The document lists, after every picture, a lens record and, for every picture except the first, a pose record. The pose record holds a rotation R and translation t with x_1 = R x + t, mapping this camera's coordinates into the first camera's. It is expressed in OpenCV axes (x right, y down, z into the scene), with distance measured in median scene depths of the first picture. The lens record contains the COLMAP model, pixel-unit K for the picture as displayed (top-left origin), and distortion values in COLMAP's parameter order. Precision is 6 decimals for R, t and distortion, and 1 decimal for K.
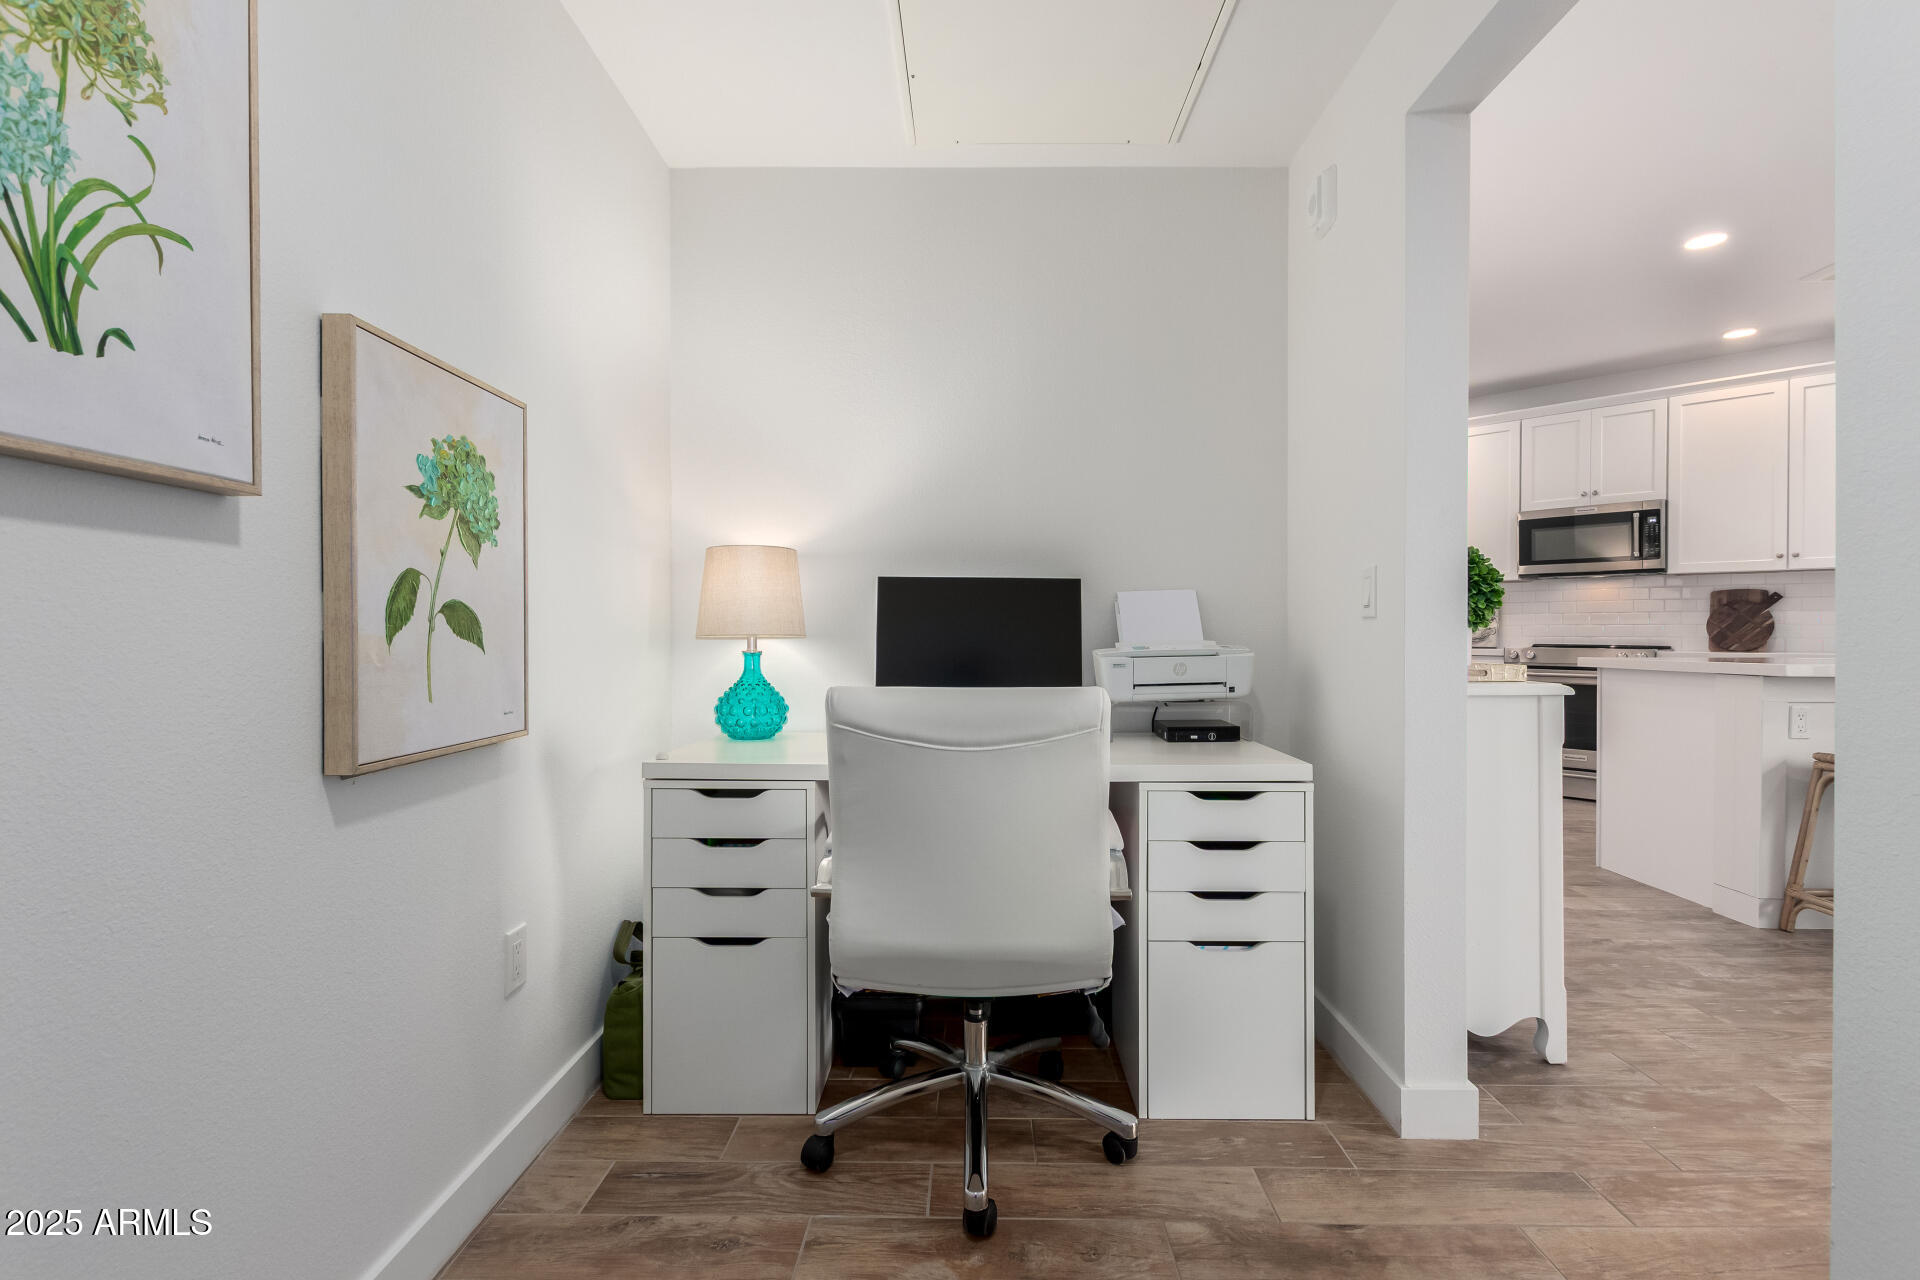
lens RADIAL K [[882.0, 0, 969.6], [0, 882.0, 636.9], [0, 0, 1]] dist [0.011659, -0.000166]
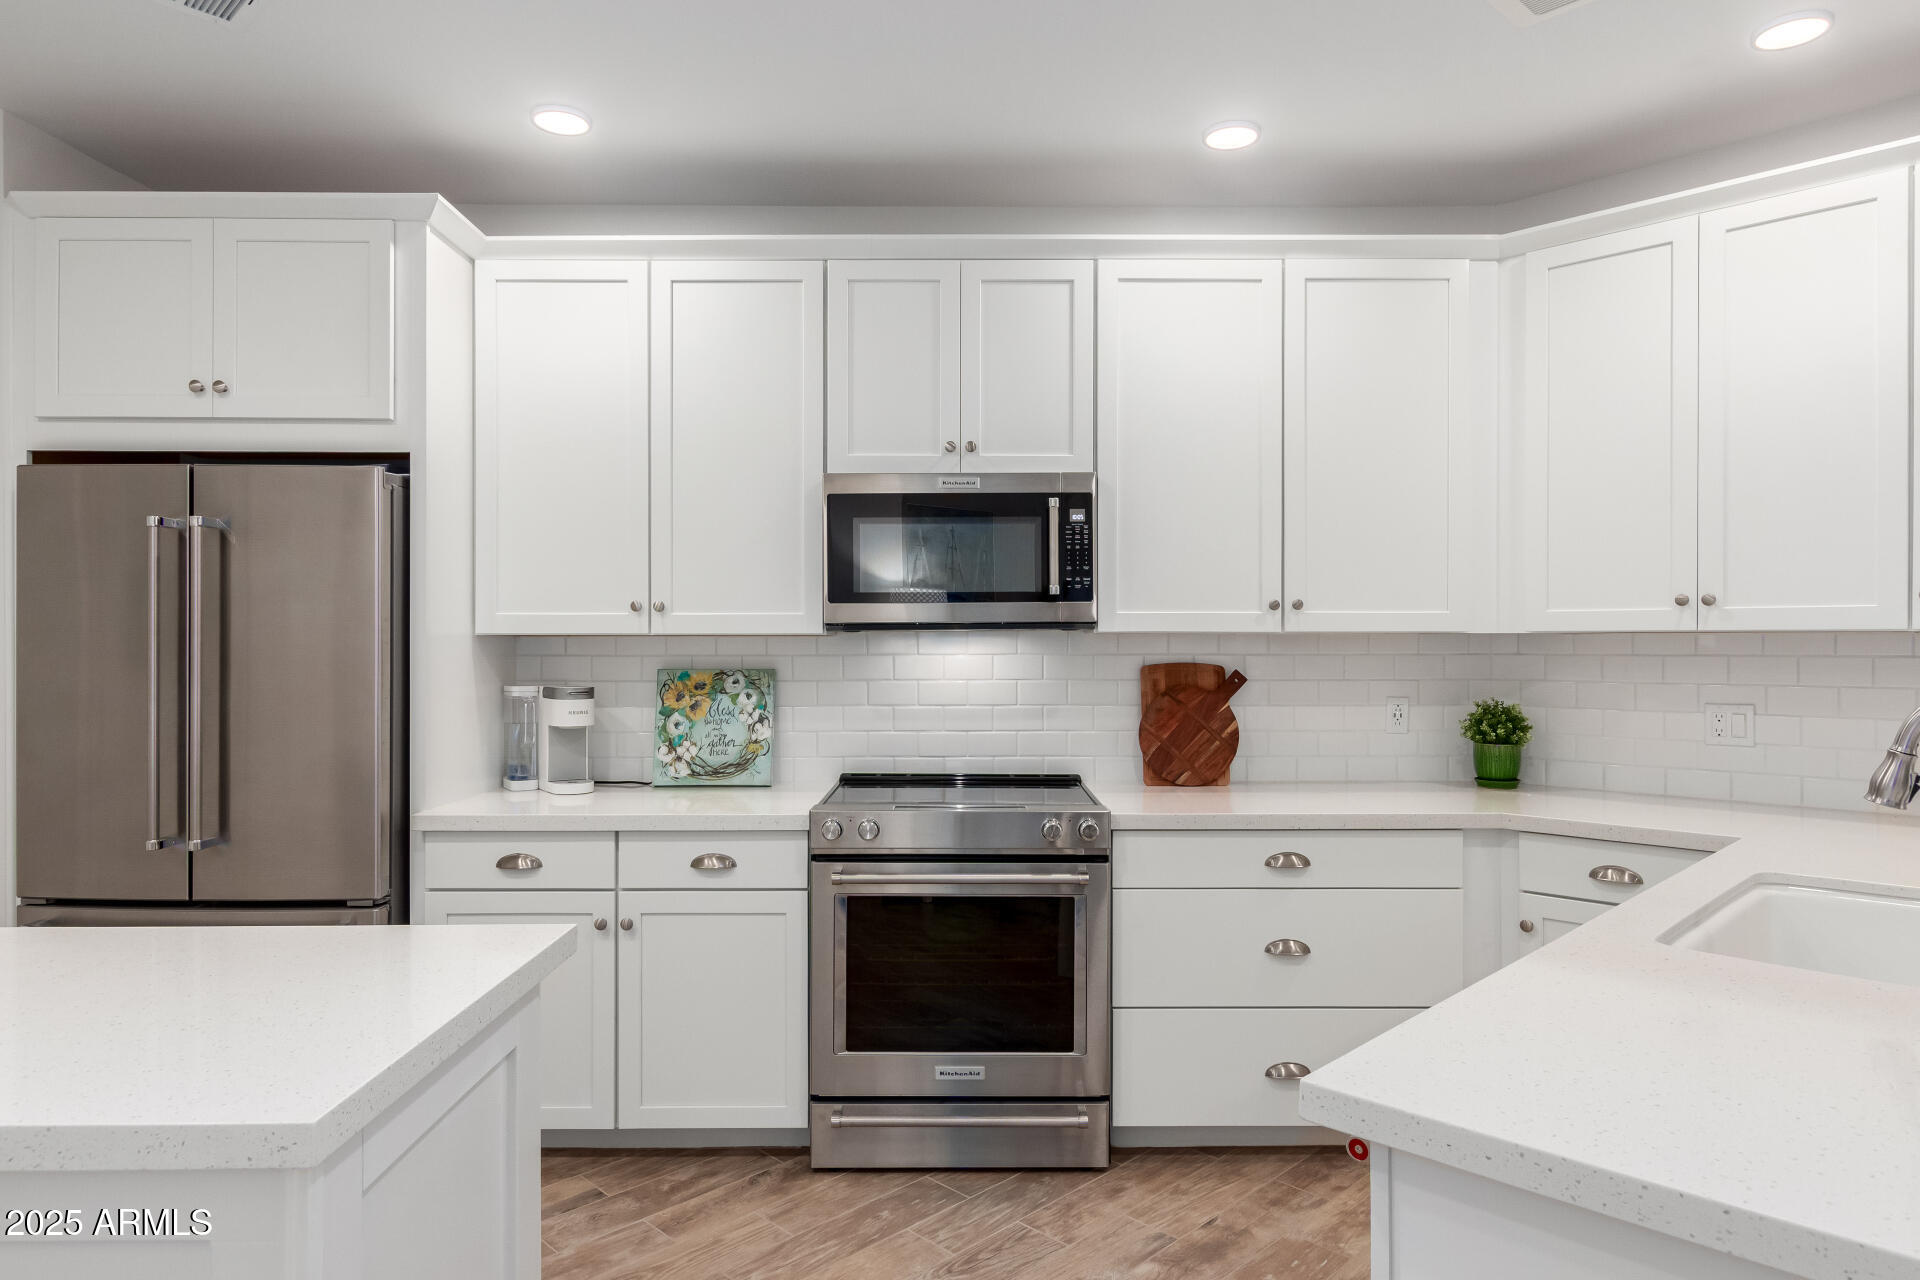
lens RADIAL K [[1150.3, 0, 956.2], [0, 1150.3, 634.6], [0, 0, 1]] dist [0.003002, 0.000452]
pose [[0.706789, 0.000213, 0.707424, 0.302101], [0.006566, 0.999955, -0.006861, -0.066240], [-0.707394, 0.009494, 0.706756, 0.622478]]
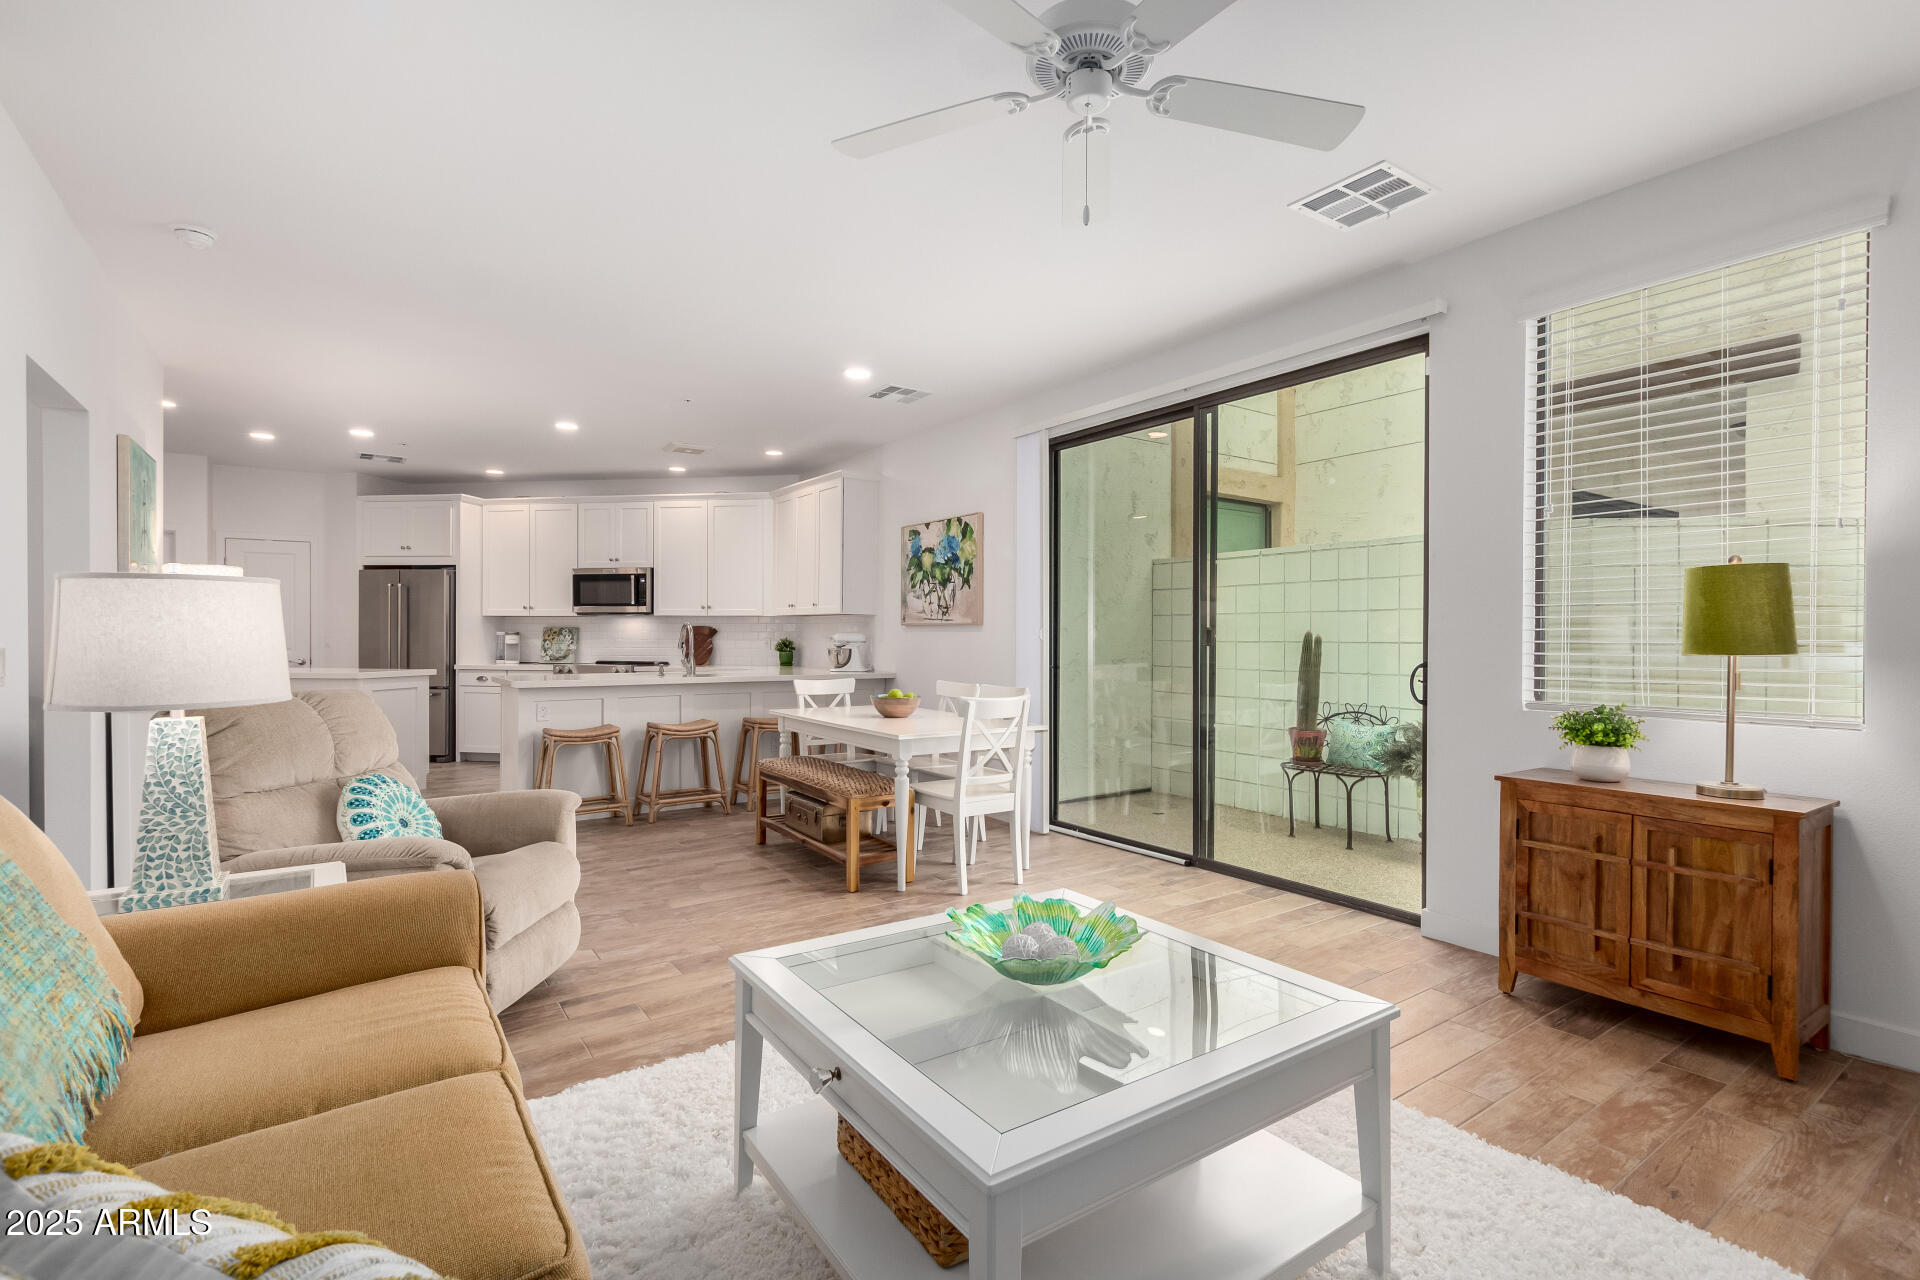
lens RADIAL K [[882.0, 0, 969.6], [0, 882.0, 636.9], [0, 0, 1]] dist [0.011659, -0.000166]
pose [[0.814535, -0.001760, 0.580112, 0.342669], [0.002011, 0.999998, 0.000210, -0.033329], [-0.580111, 0.000995, 0.814537, -0.568579]]
